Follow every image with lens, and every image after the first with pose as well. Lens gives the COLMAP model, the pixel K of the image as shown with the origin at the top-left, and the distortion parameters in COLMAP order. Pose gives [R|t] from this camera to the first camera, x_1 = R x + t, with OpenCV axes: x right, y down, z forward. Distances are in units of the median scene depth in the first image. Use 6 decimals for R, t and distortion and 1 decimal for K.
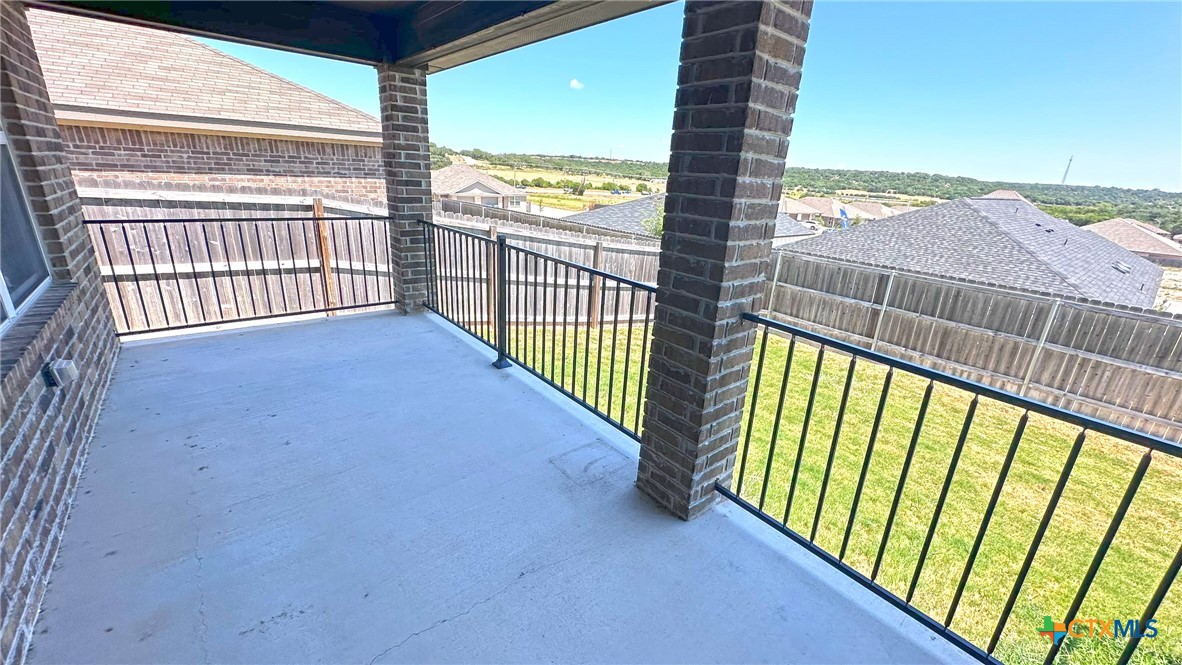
lens RADIAL K [[472.3, 0, 589.6], [0, 472.3, 330.8], [0, 0, 1]] dist [-0.000430, 0.000452]
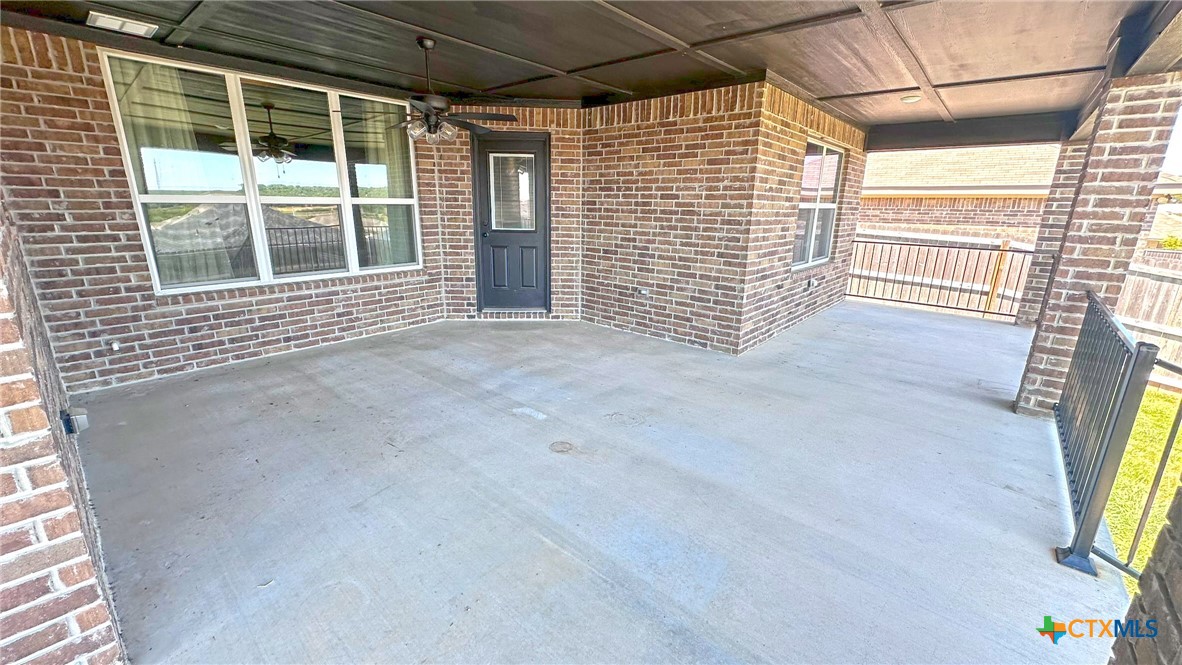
lens RADIAL K [[472.3, 0, 589.6], [0, 472.3, 330.8], [0, 0, 1]] dist [-0.000430, 0.000452]
pose [[0.171245, 0.208728, -0.962865, 0.666194], [-0.320945, 0.935811, 0.145783, 0.167366], [0.931488, 0.284062, 0.227243, -0.379383]]
